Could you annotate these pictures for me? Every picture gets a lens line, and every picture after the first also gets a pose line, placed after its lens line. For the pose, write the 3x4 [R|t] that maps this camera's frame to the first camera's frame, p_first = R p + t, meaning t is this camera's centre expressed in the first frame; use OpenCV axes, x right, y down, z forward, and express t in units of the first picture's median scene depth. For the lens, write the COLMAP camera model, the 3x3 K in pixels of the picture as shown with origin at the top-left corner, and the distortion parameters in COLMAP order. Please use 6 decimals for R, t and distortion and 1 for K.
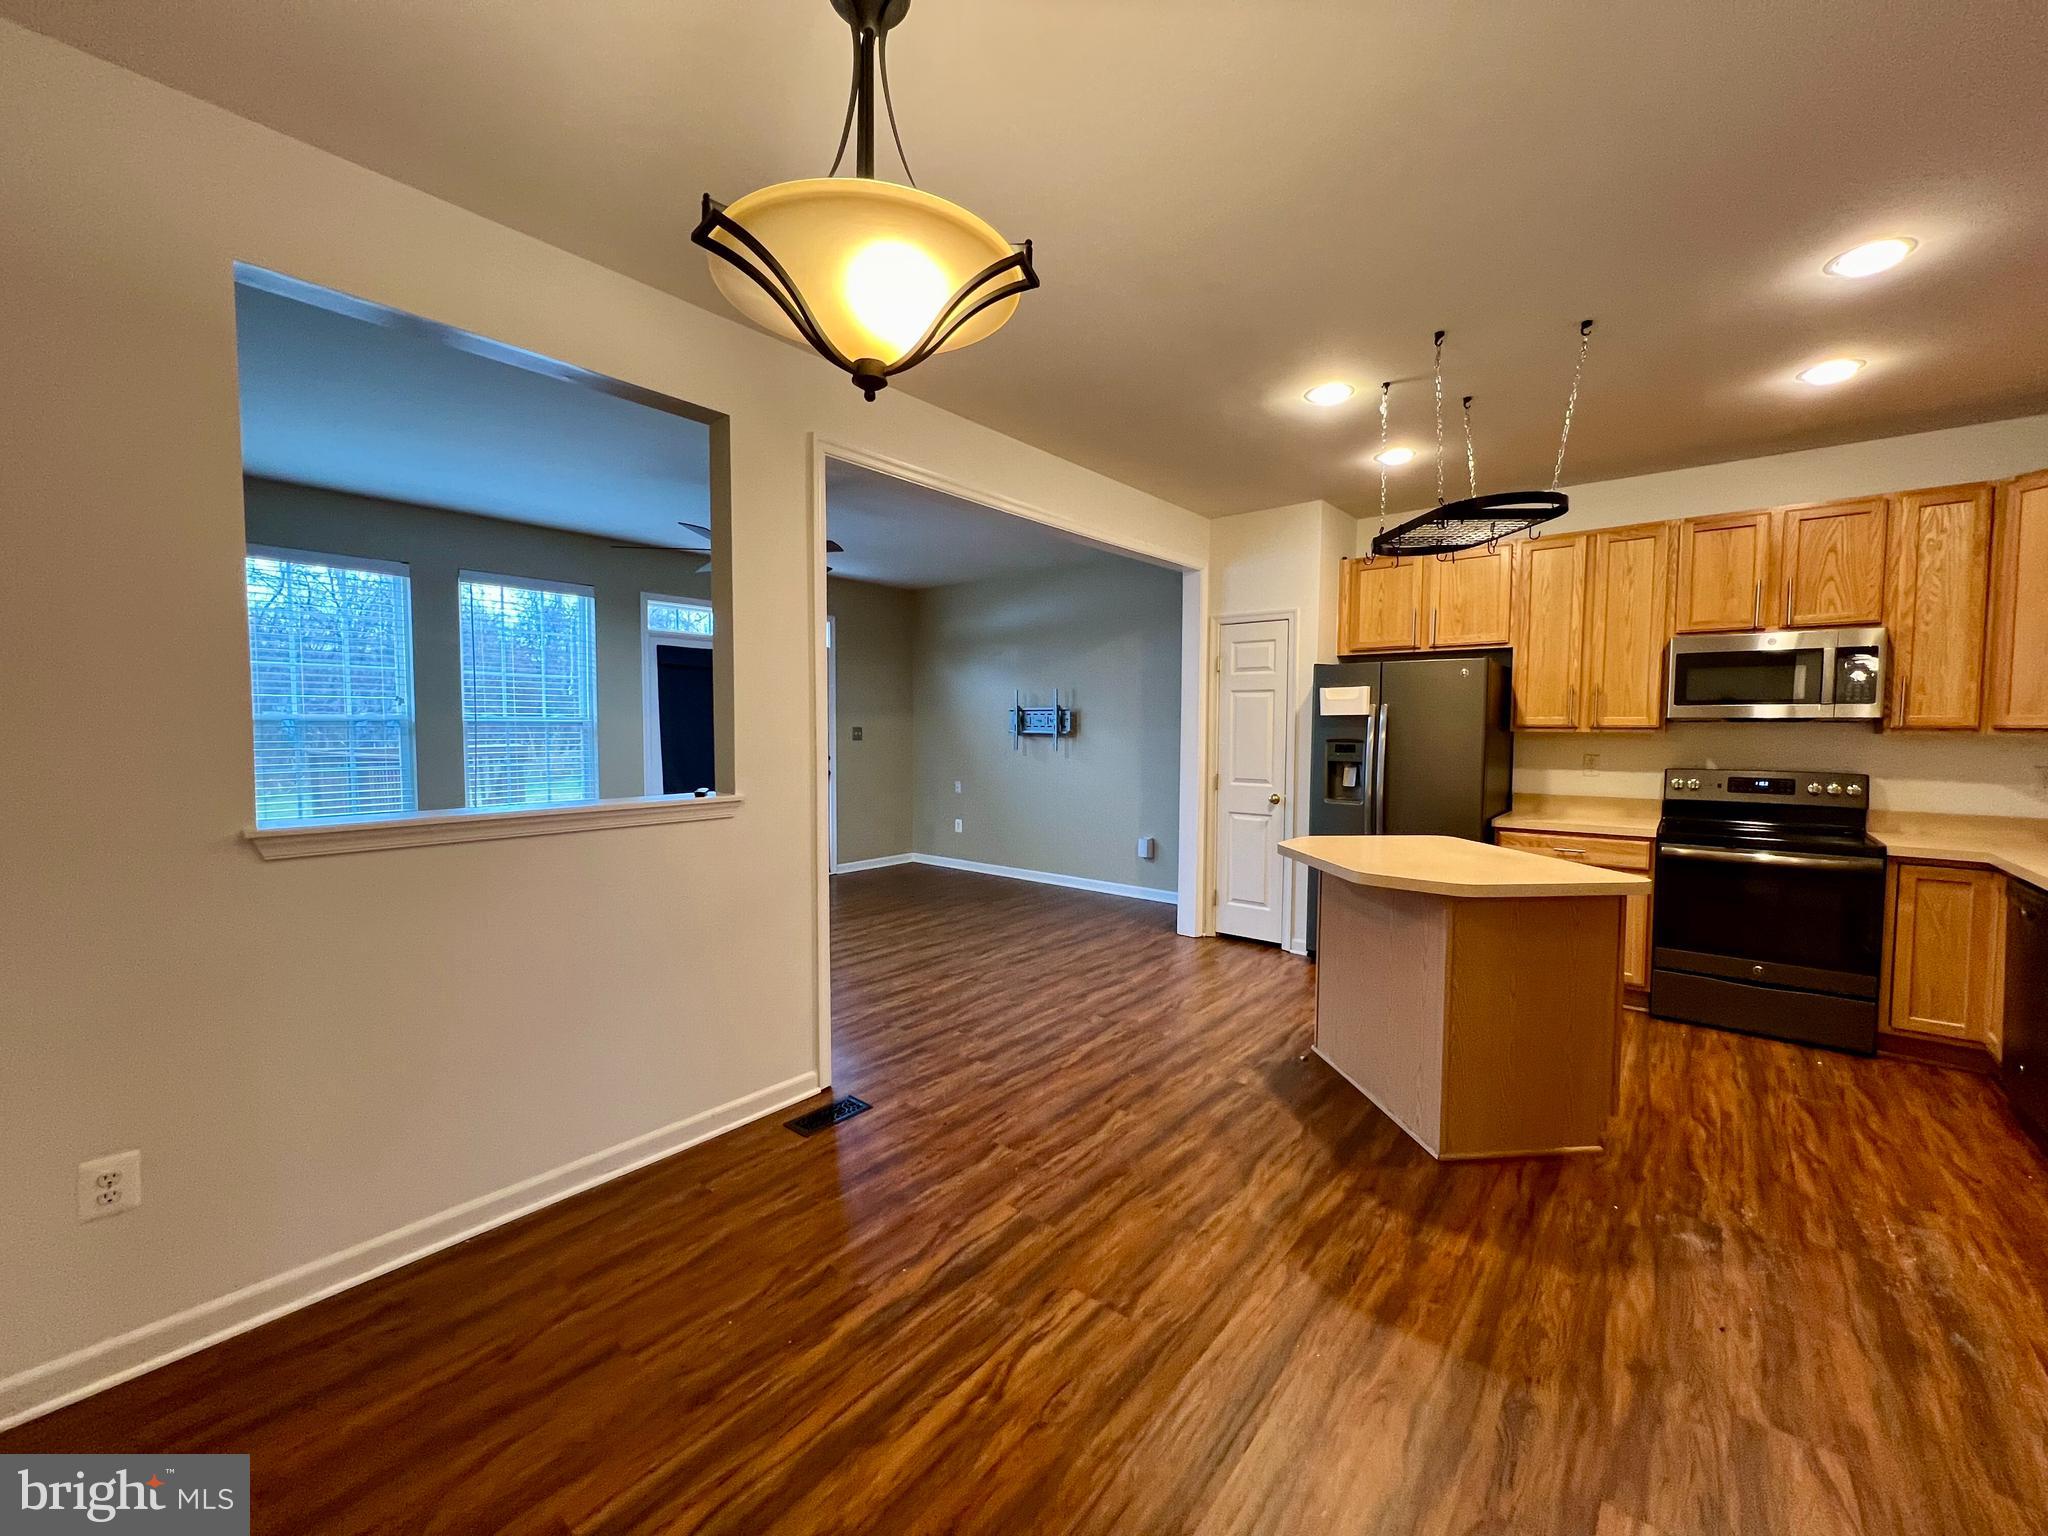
lens RADIAL K [[824.0, 0, 1027.1], [0, 824.0, 765.1], [0, 0, 1]] dist [0.001084, 0.000297]
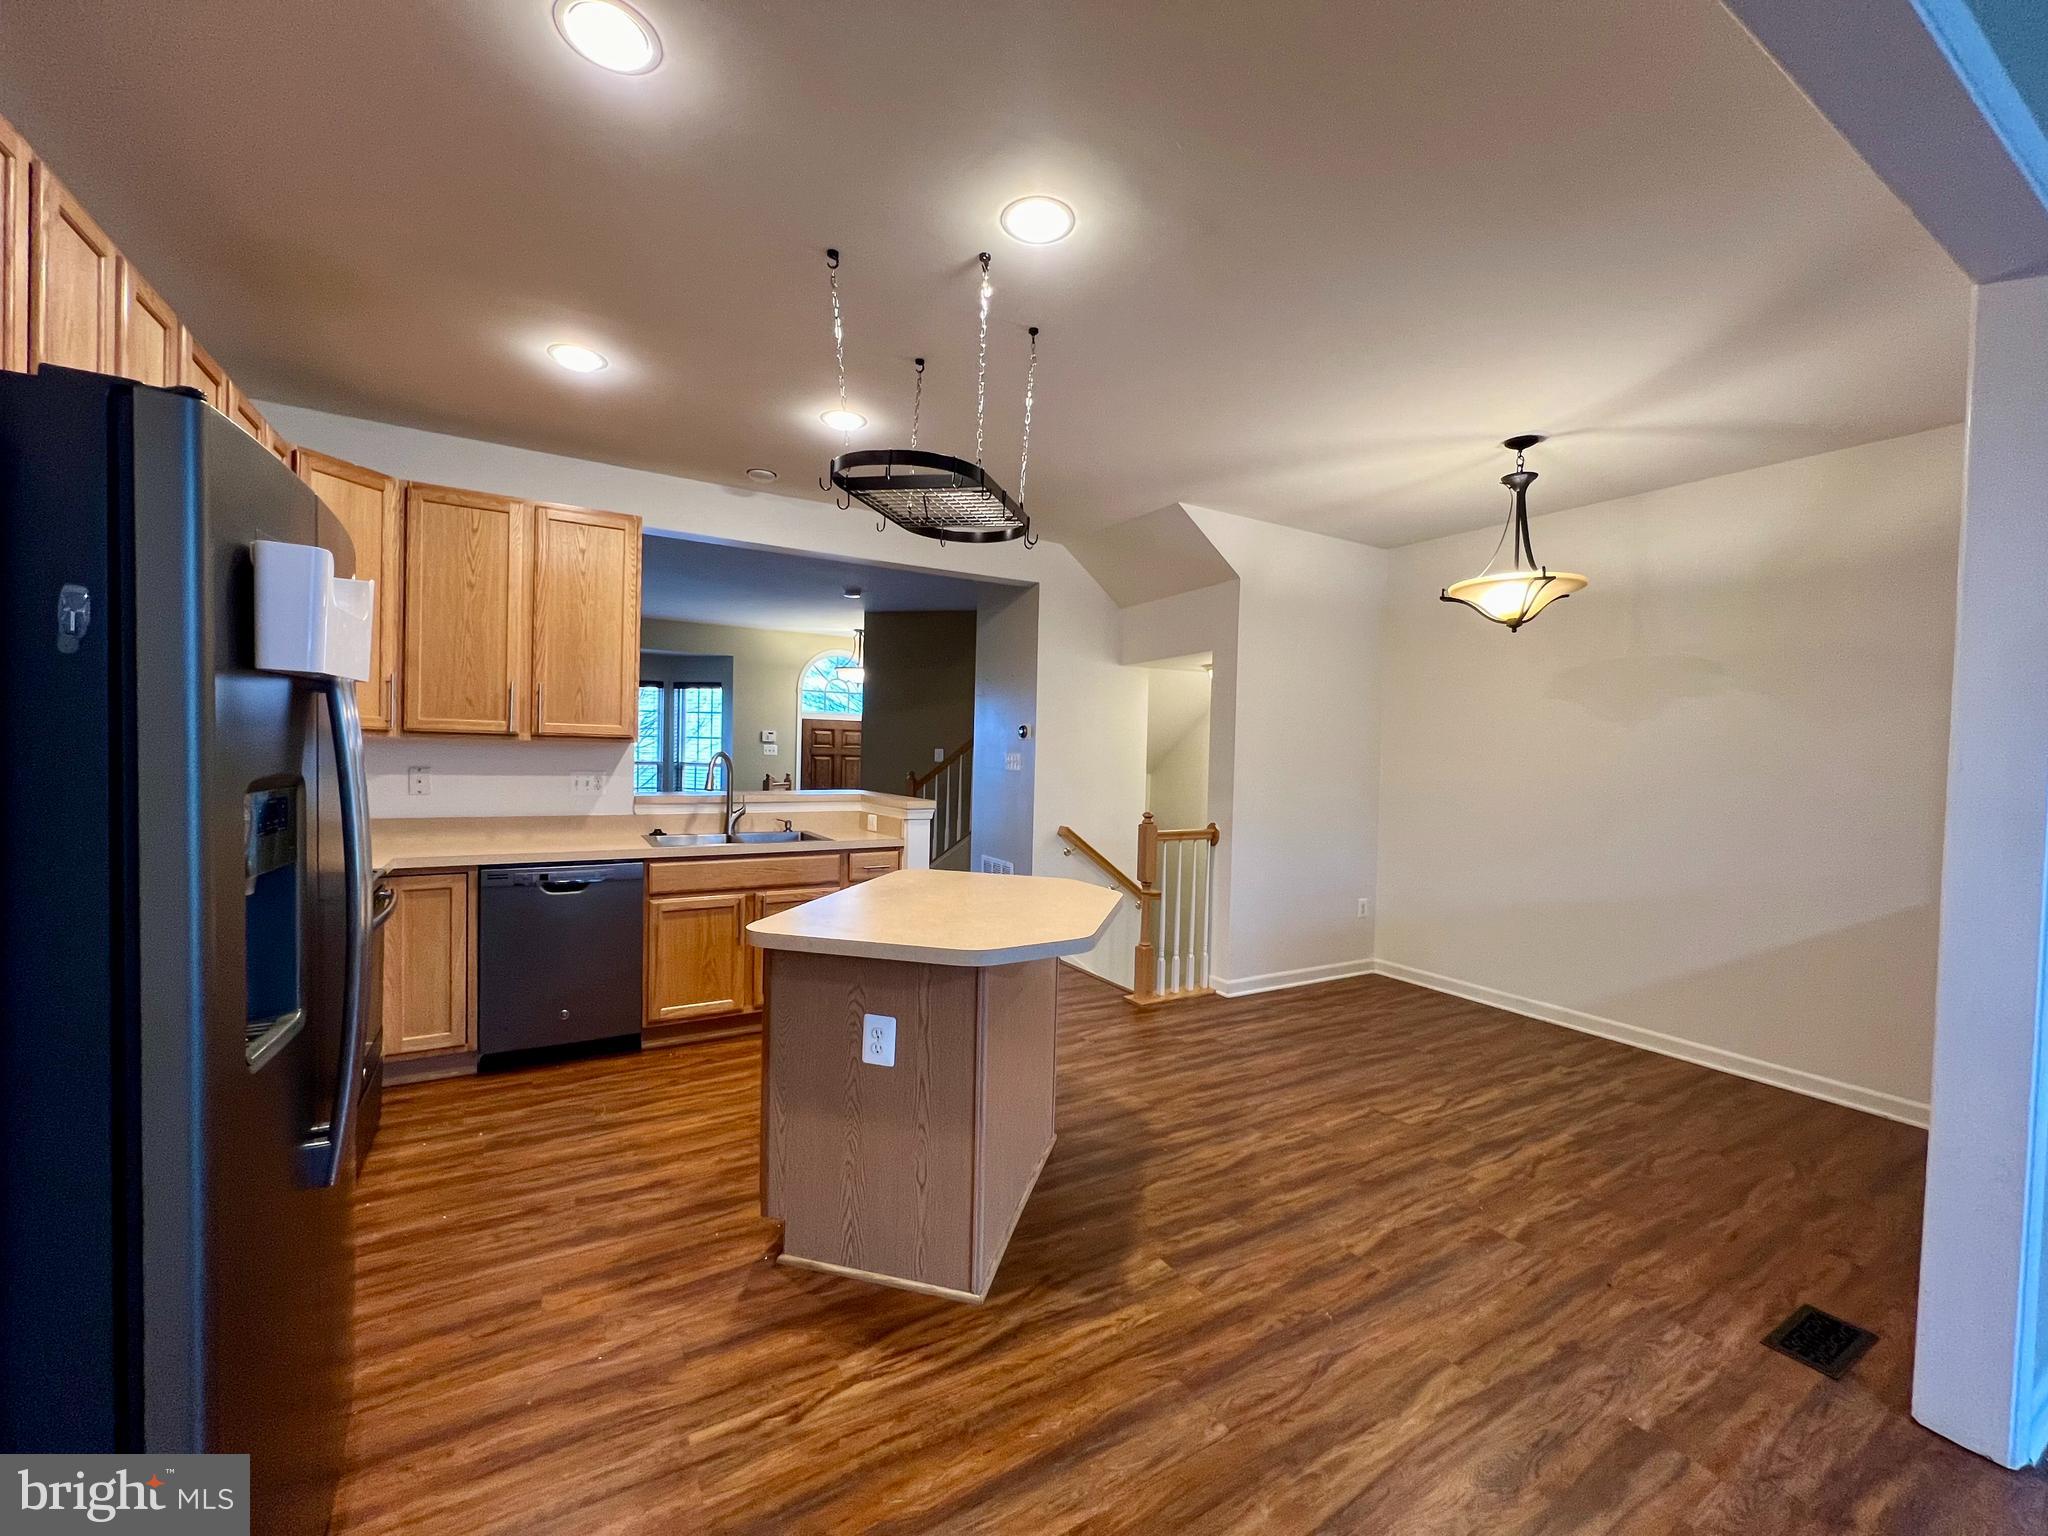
lens RADIAL K [[824.0, 0, 1017.7], [0, 824.0, 769.2], [0, 0, 1]] dist [0.001084, 0.000297]
pose [[-0.938893, -0.038195, 0.342083, 0.176742], [-0.014272, 0.997290, 0.072180, -0.091567], [-0.343913, 0.062887, -0.936893, 1.927151]]
